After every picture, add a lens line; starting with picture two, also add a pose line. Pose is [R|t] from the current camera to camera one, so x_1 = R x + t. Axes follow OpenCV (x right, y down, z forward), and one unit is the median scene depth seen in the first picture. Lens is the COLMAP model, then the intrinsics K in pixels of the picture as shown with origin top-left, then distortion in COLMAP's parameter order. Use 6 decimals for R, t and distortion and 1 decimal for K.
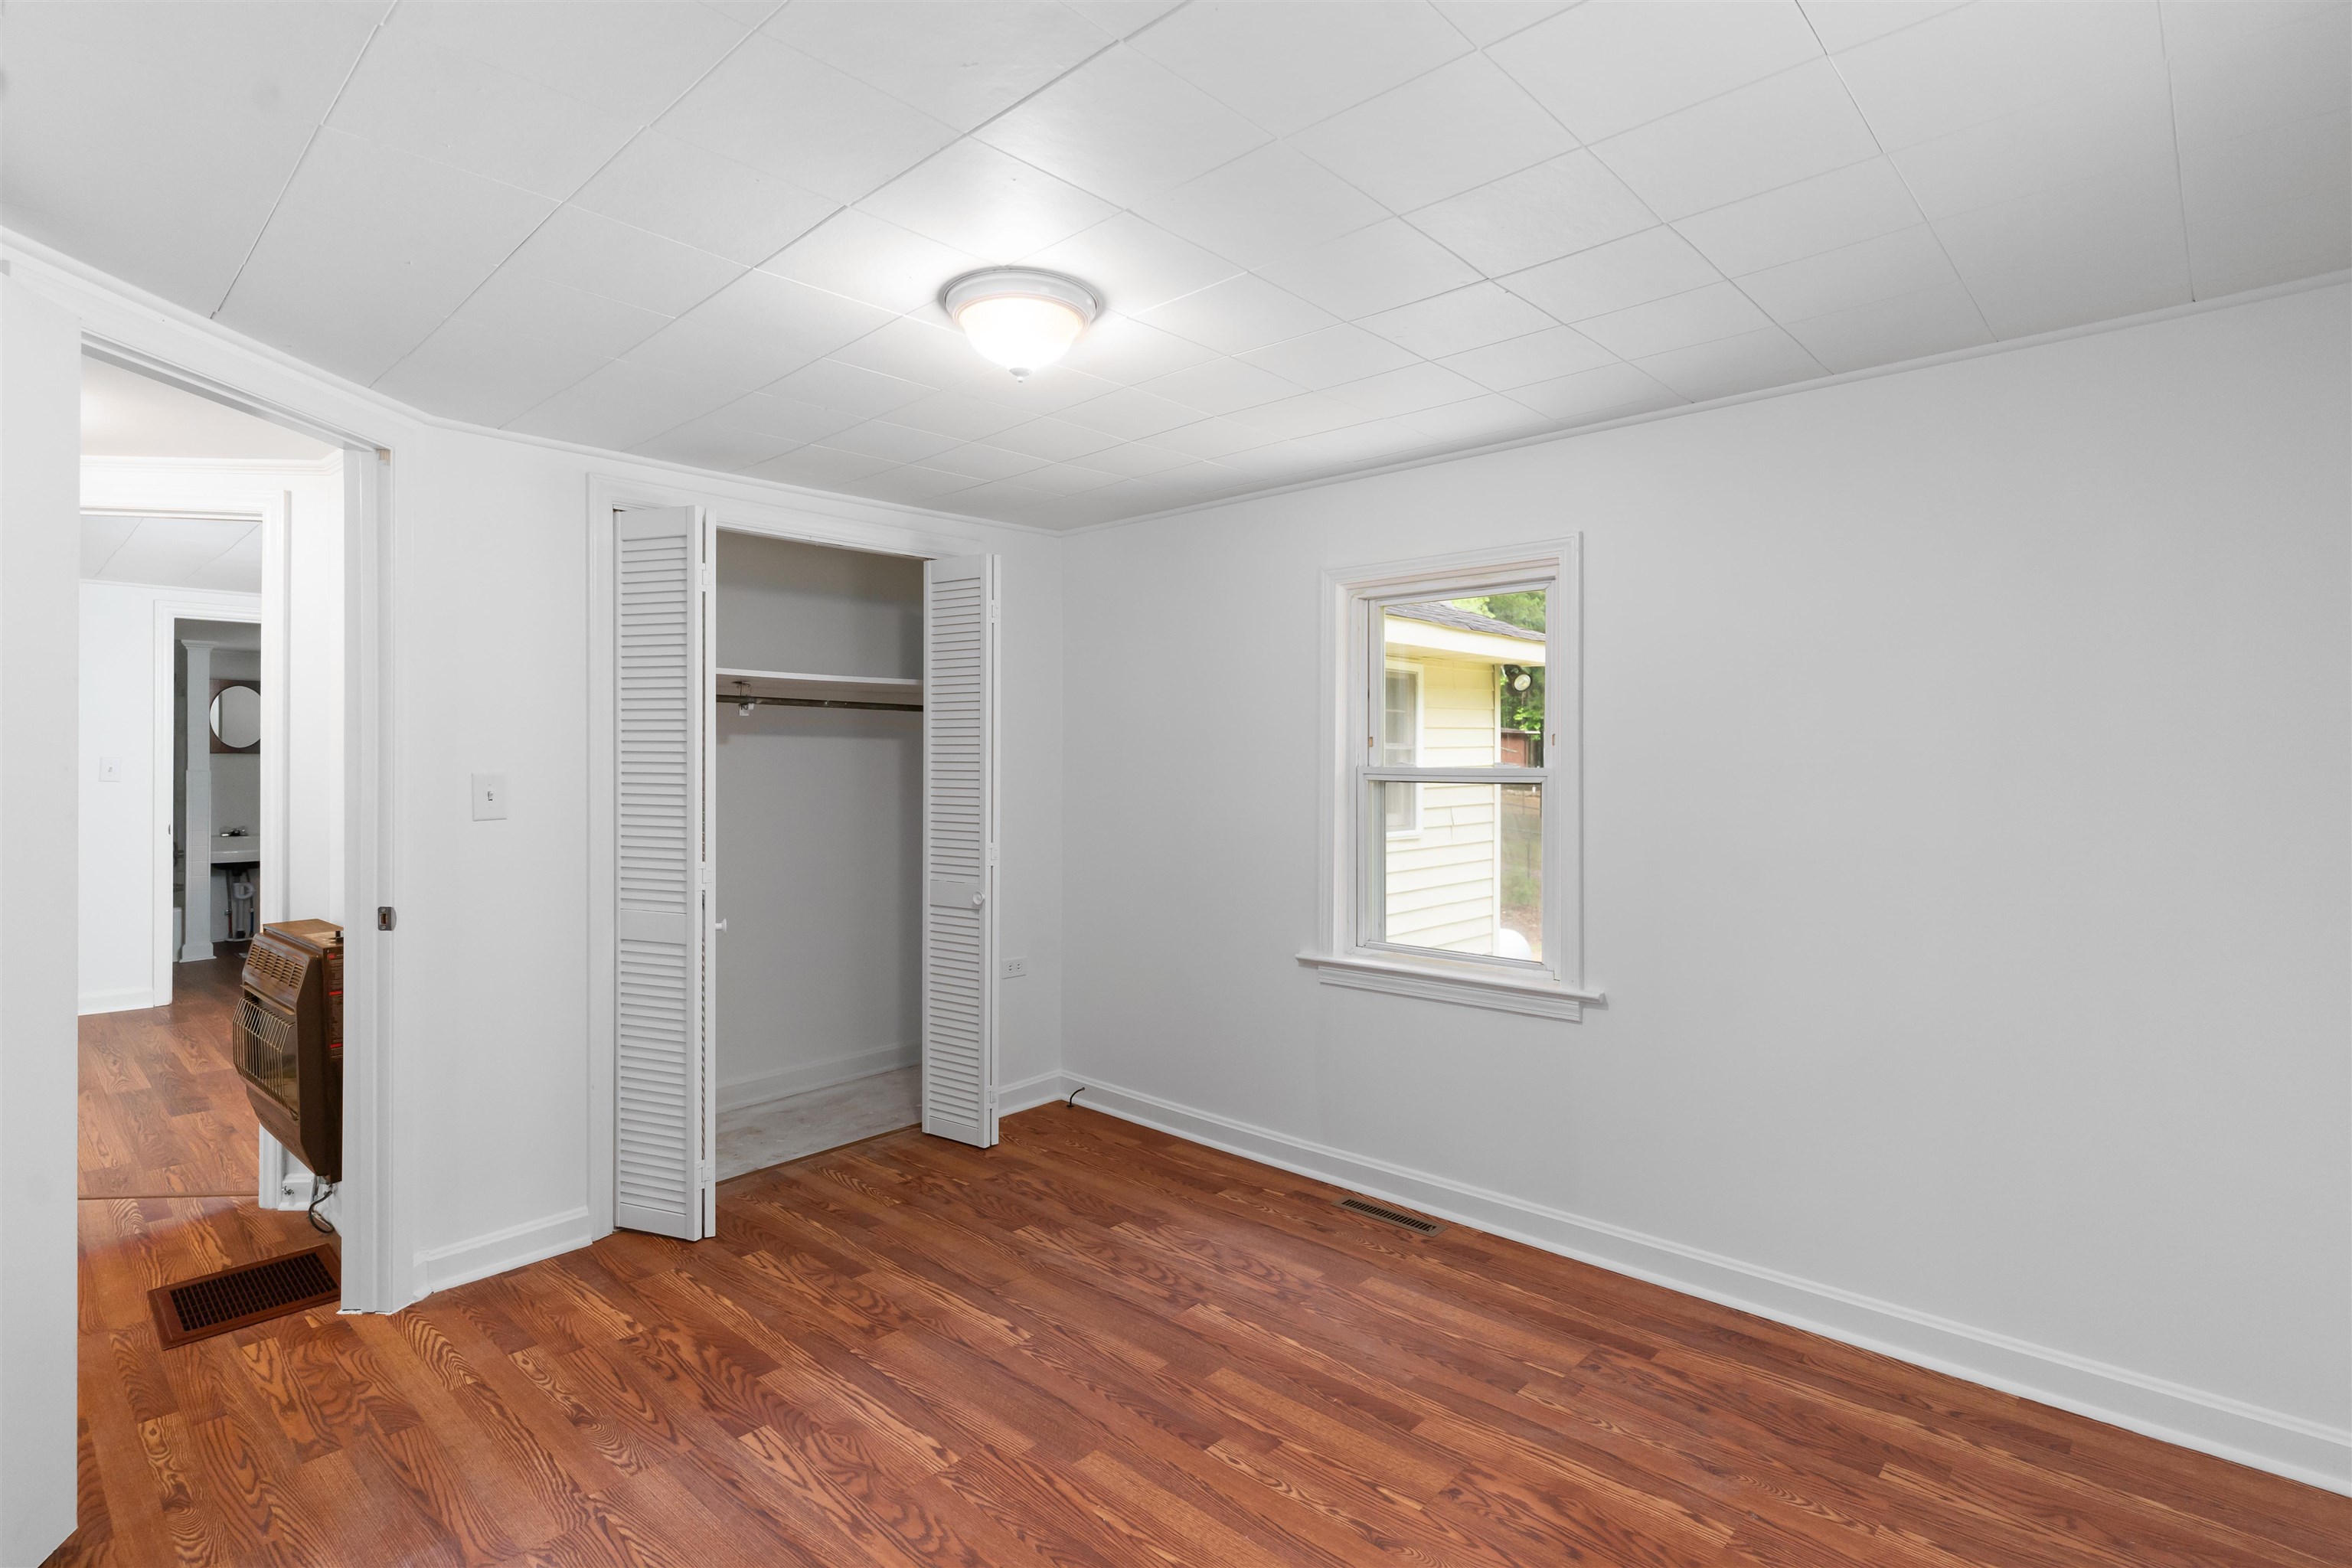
lens RADIAL K [[1138.2, 0, 1174.1], [0, 1138.2, 771.4], [0, 0, 1]] dist [0.003077, 0.000521]
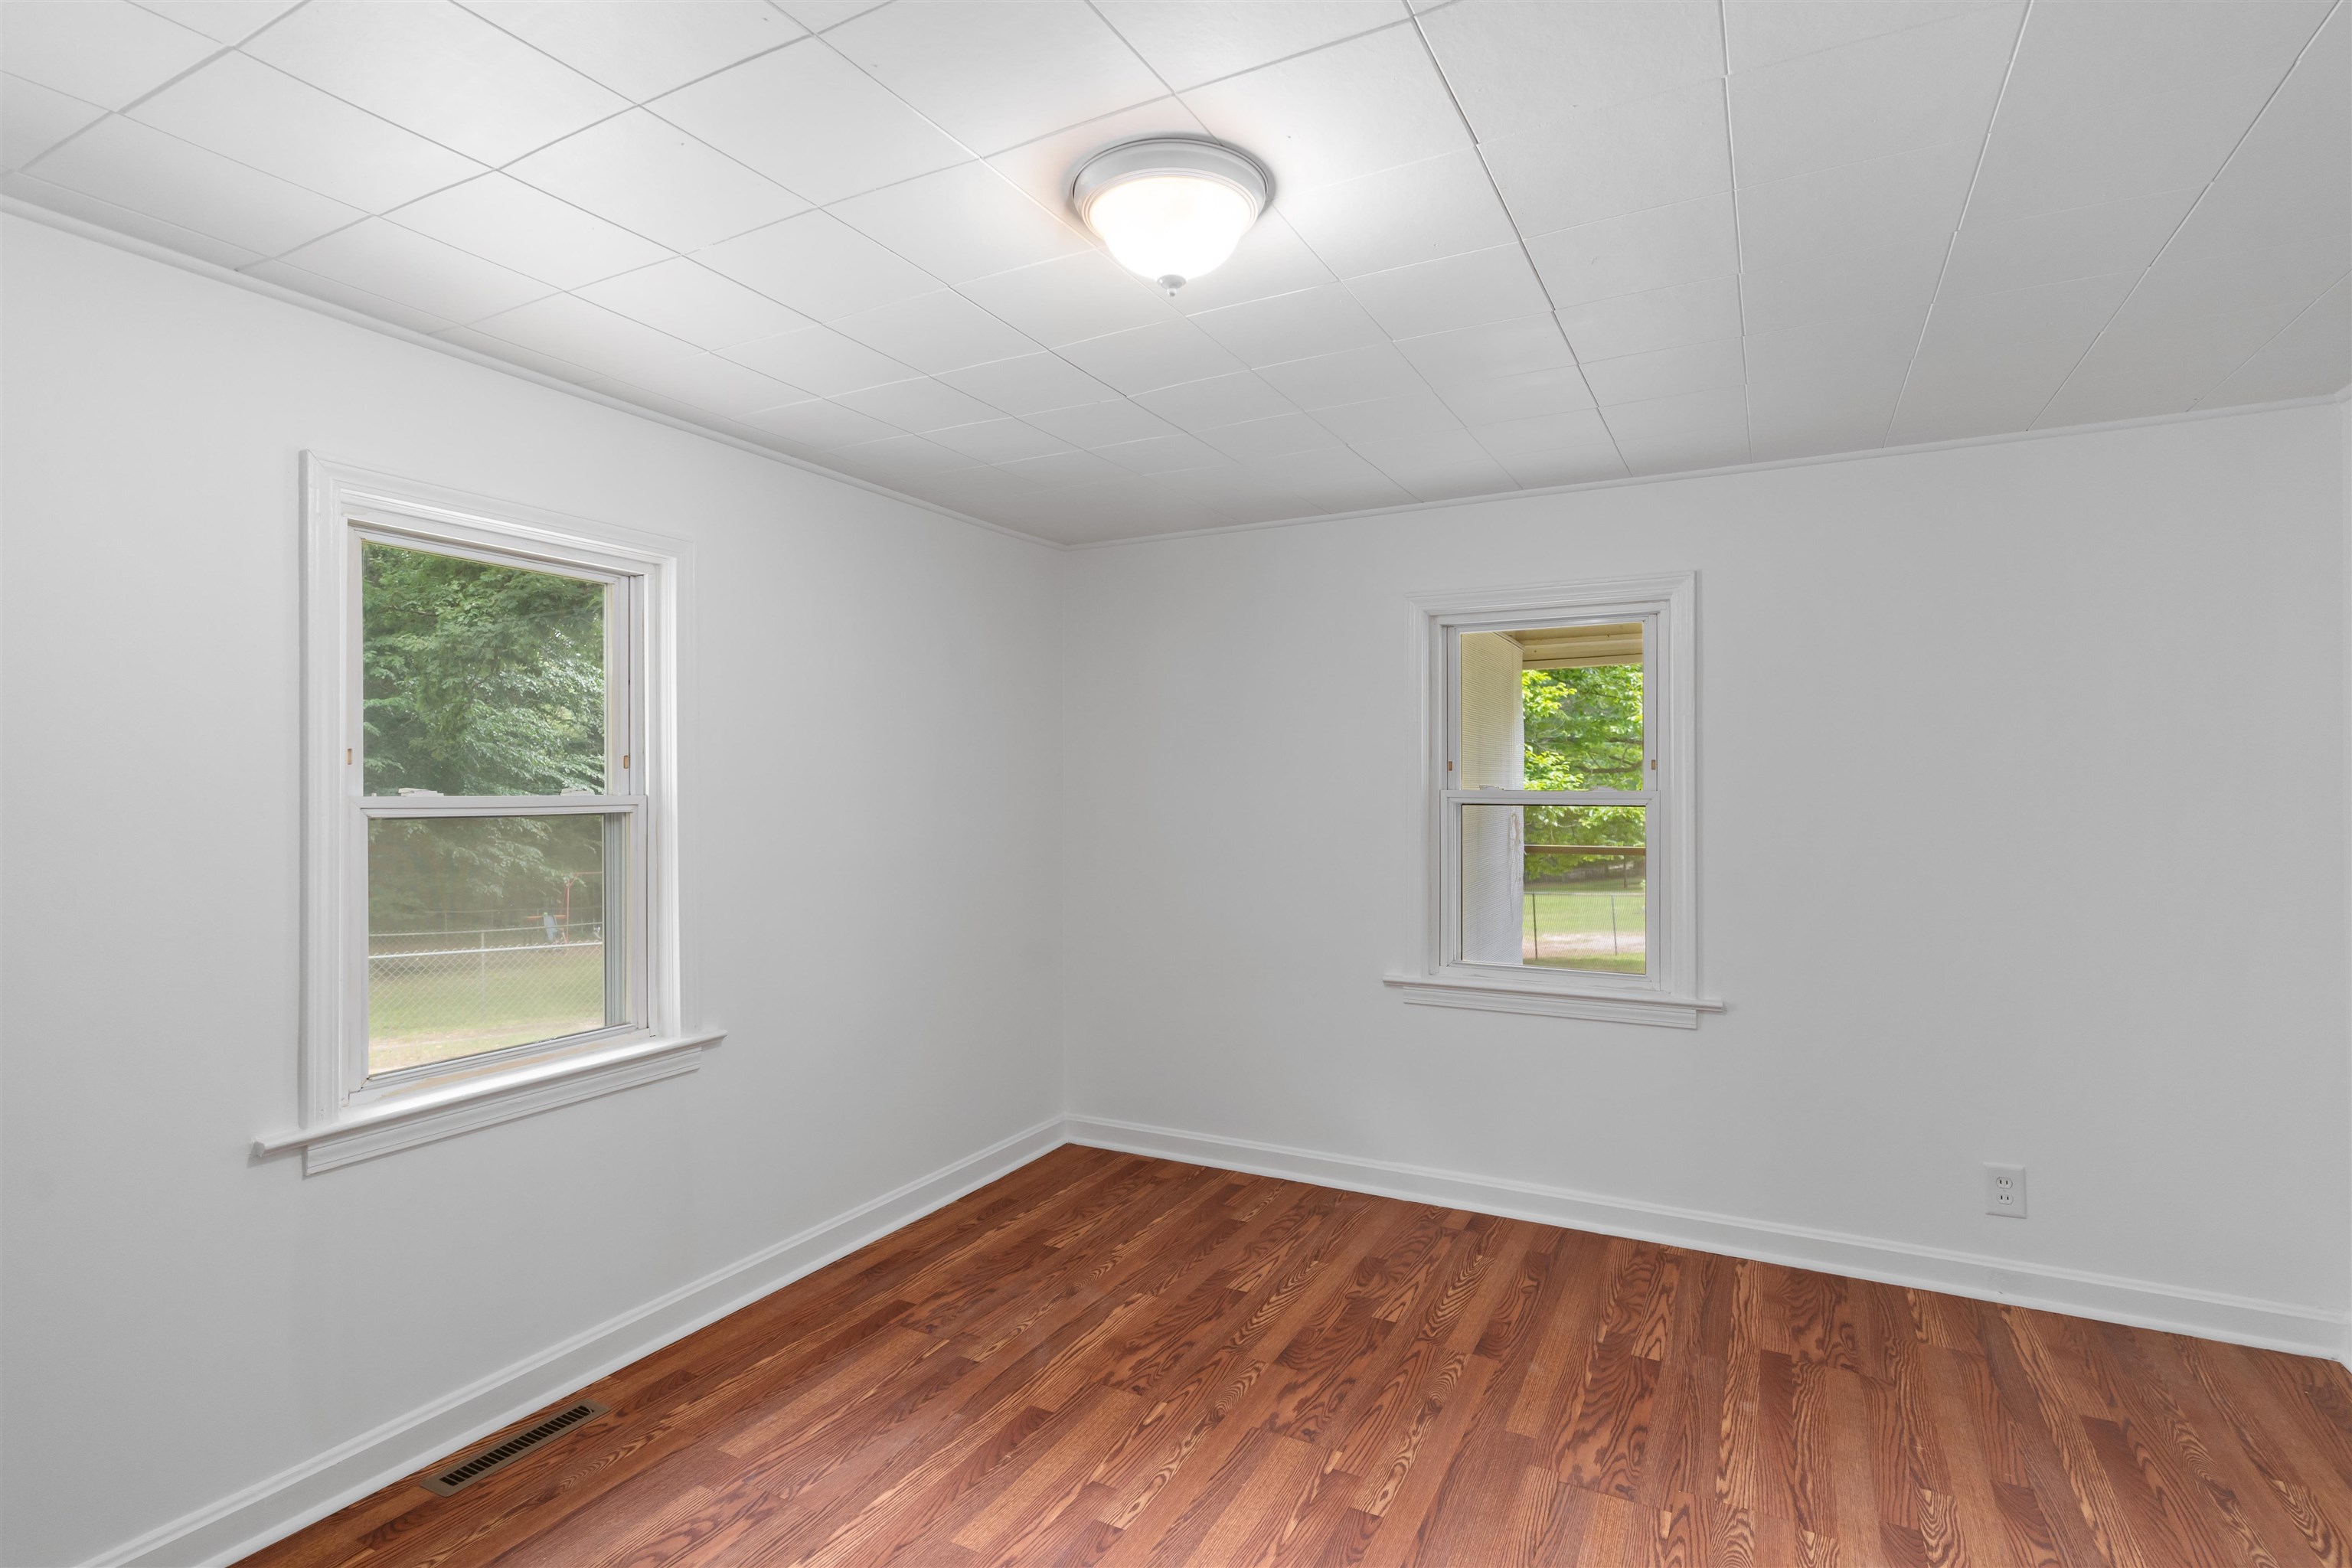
lens RADIAL K [[1138.2, 0, 1178.4], [0, 1138.2, 778.5], [0, 0, 1]] dist [0.003077, 0.000521]
pose [[-0.253811, 0.006278, 0.967233, -0.794226], [0.013894, 0.999899, -0.002844, -0.008291], [-0.967154, 0.012717, -0.253873, 1.065674]]
